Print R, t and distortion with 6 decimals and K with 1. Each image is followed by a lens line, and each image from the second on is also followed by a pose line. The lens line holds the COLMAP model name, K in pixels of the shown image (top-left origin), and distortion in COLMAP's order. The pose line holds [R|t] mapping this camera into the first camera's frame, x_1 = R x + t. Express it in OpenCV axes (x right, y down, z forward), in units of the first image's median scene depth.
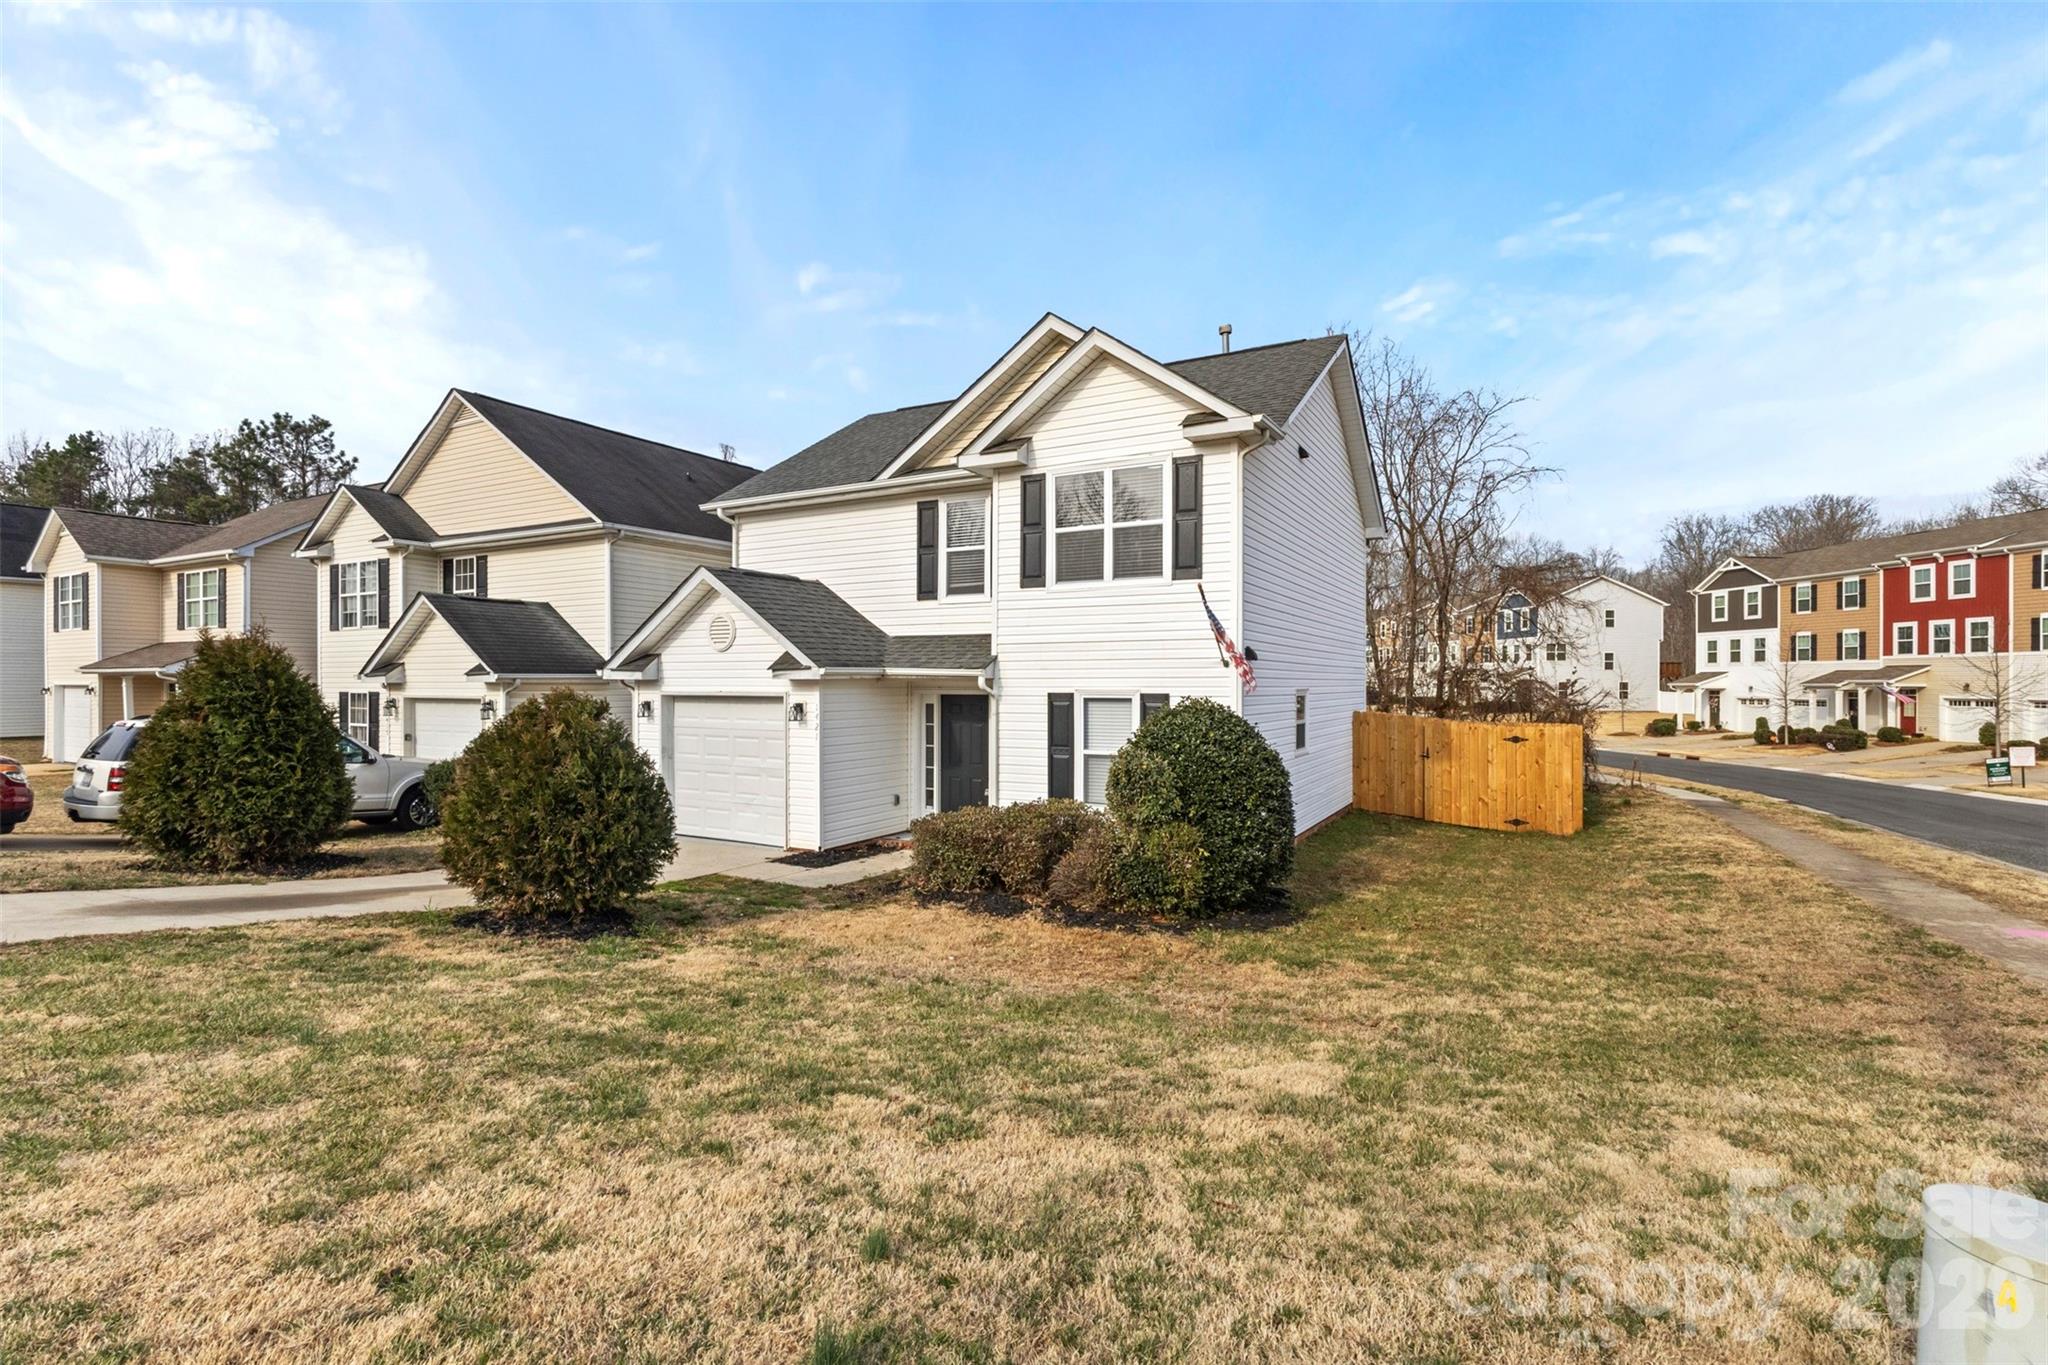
lens RADIAL K [[944.4, 0, 1026.5], [0, 944.4, 675.5], [0, 0, 1]] dist [-0.004974, 0.000164]
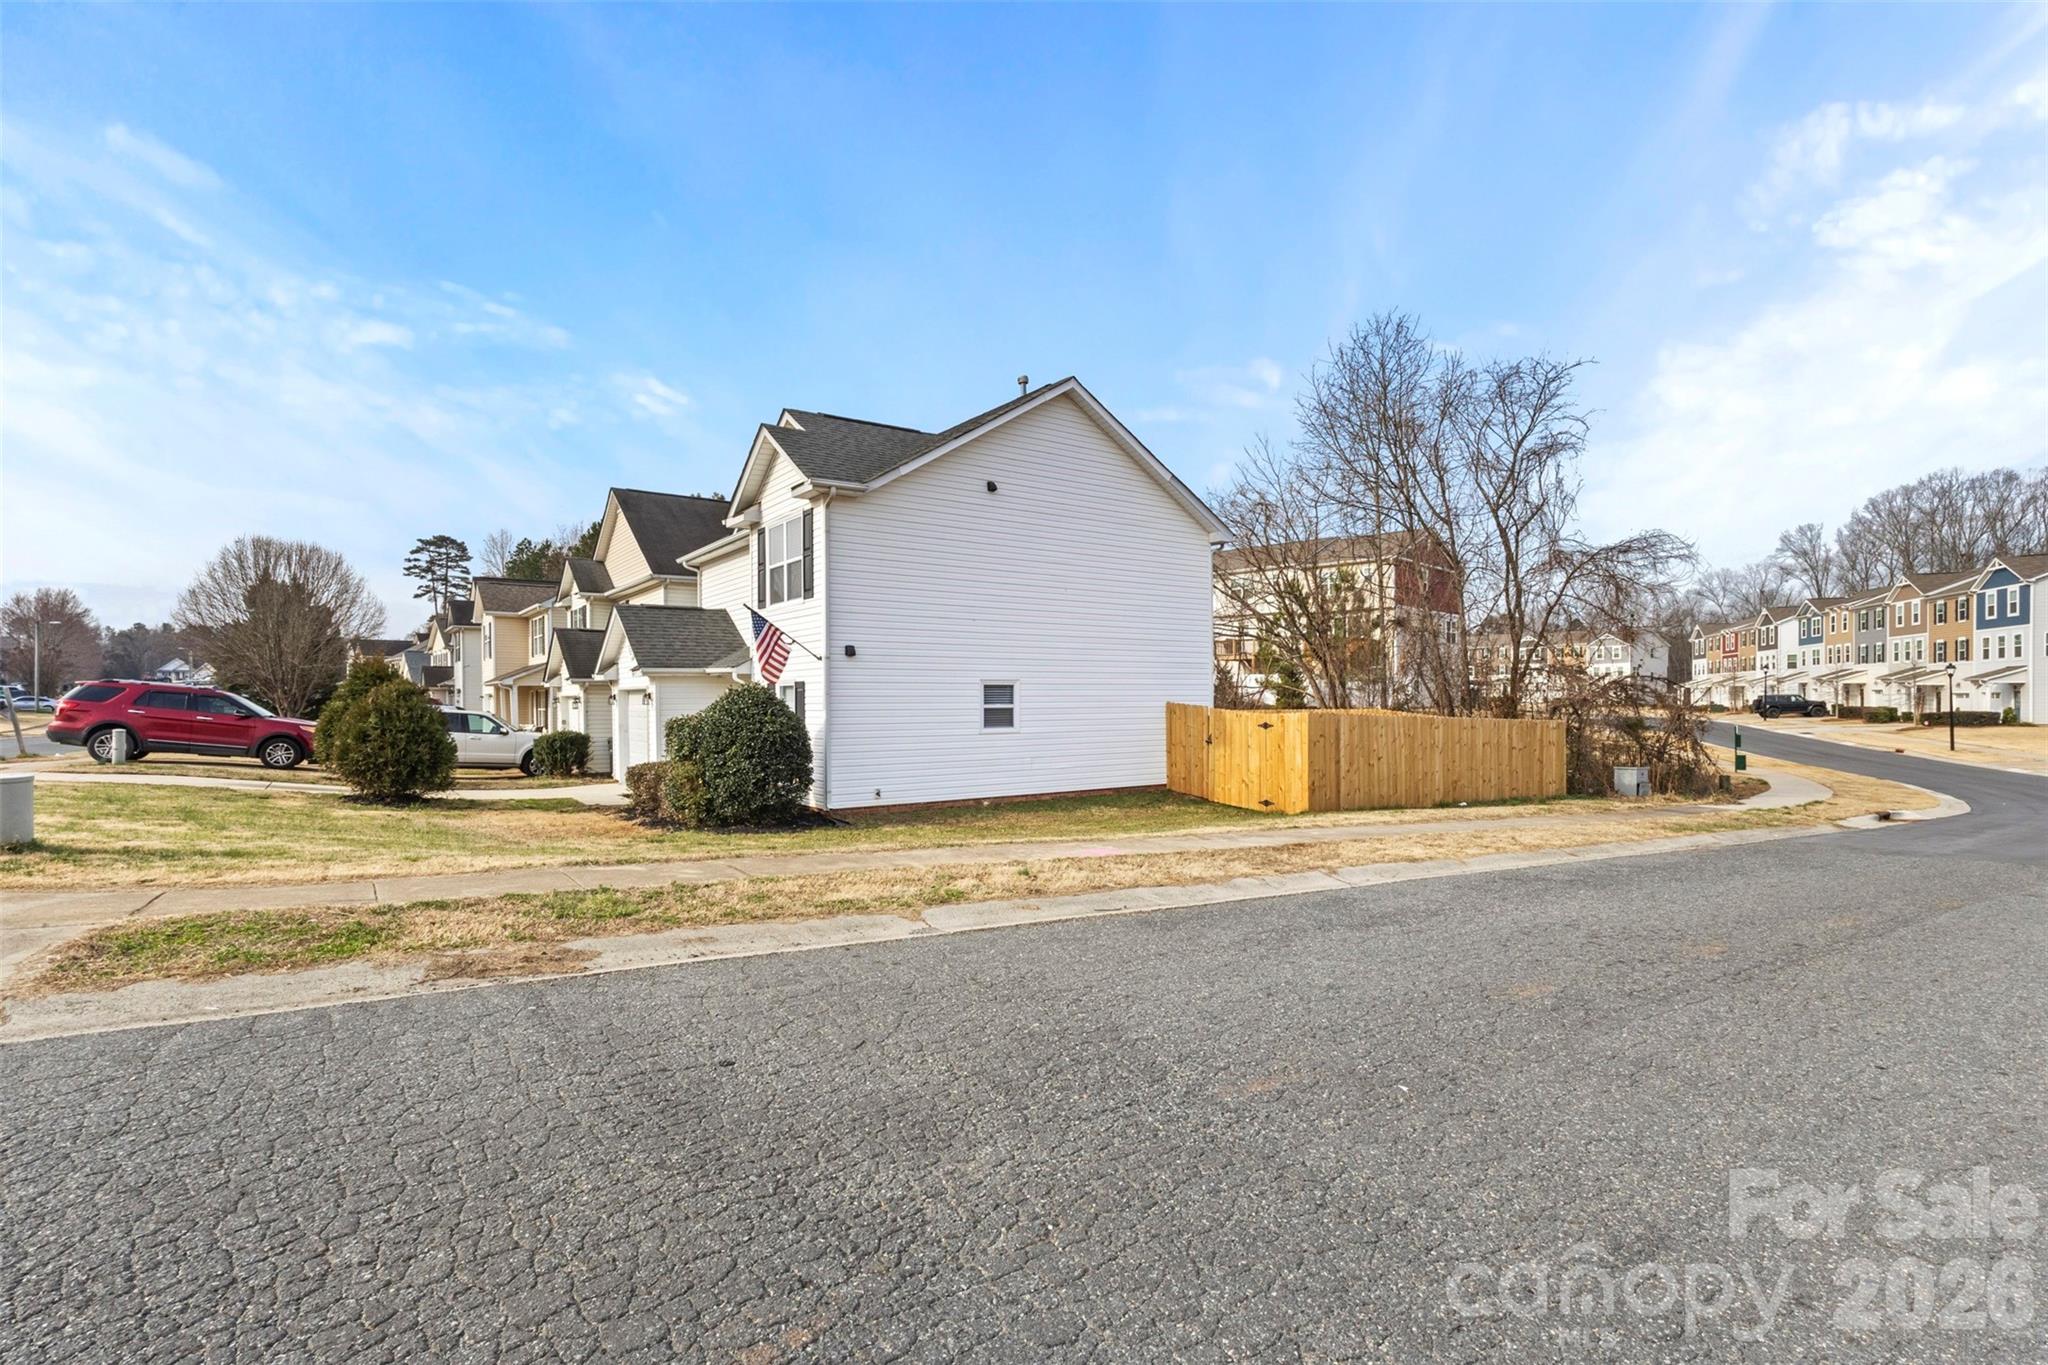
lens RADIAL K [[944.4, 0, 1022.0], [0, 944.4, 697.0], [0, 0, 1]] dist [-0.004974, 0.000164]
pose [[0.905921, -0.007579, -0.423379, 0.855707], [0.010464, 0.999935, 0.004491, 0.033033], [0.423317, -0.008498, 0.905942, -0.098268]]
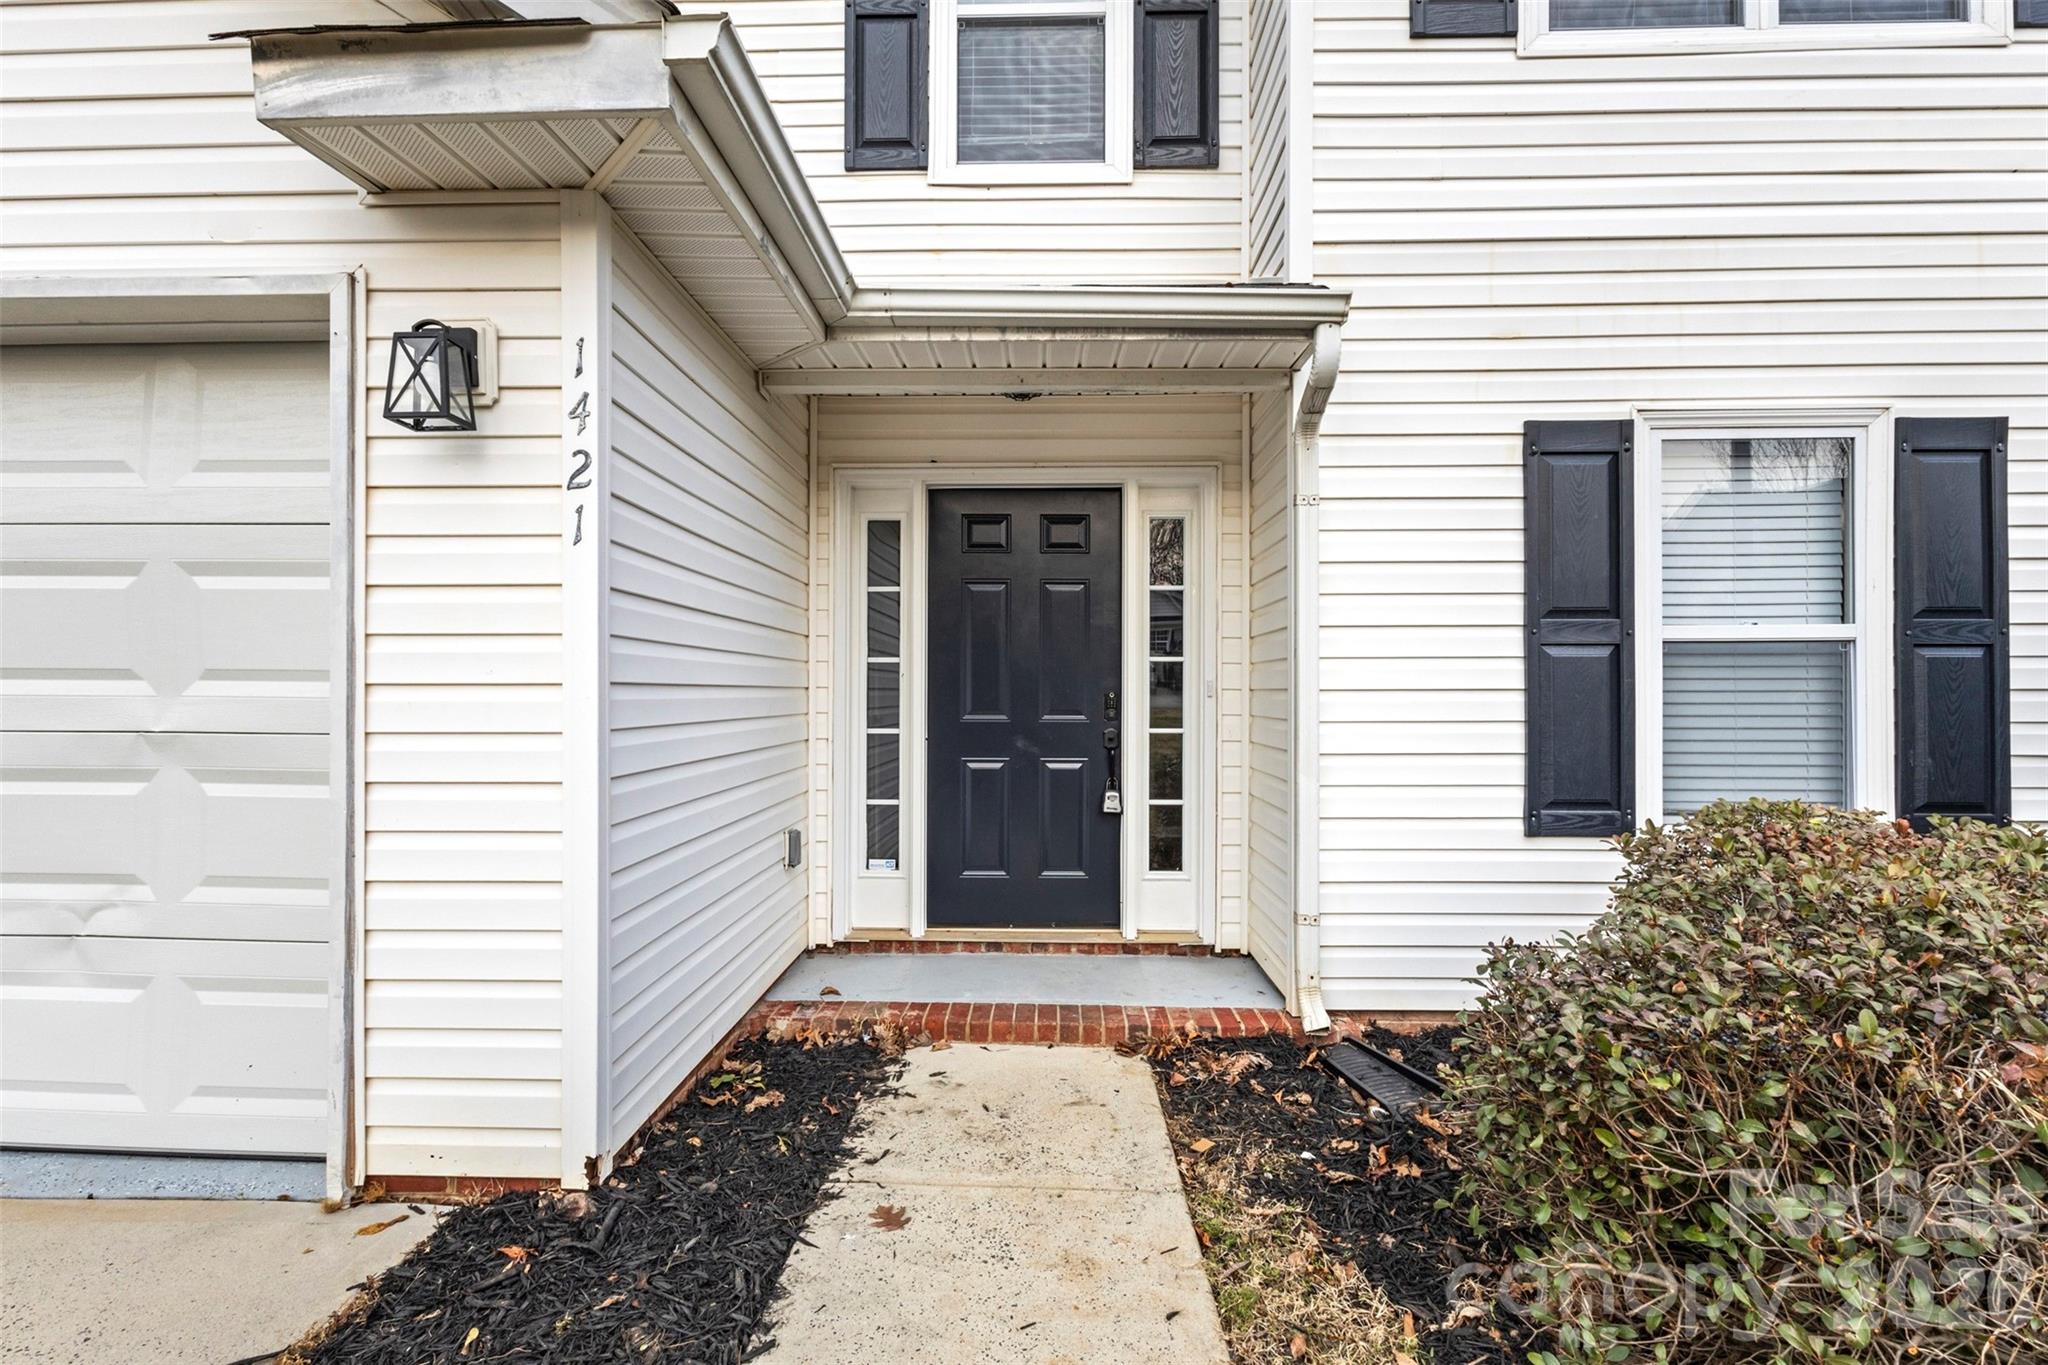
lens RADIAL K [[944.4, 0, 1016.9], [0, 944.4, 685.1], [0, 0, 1]] dist [-0.004974, 0.000164]
pose [[0.890746, 0.003951, 0.454485, -0.201386], [-0.003071, 0.999992, -0.002675, 0.083117], [-0.454492, 0.000987, 0.890750, 0.713687]]
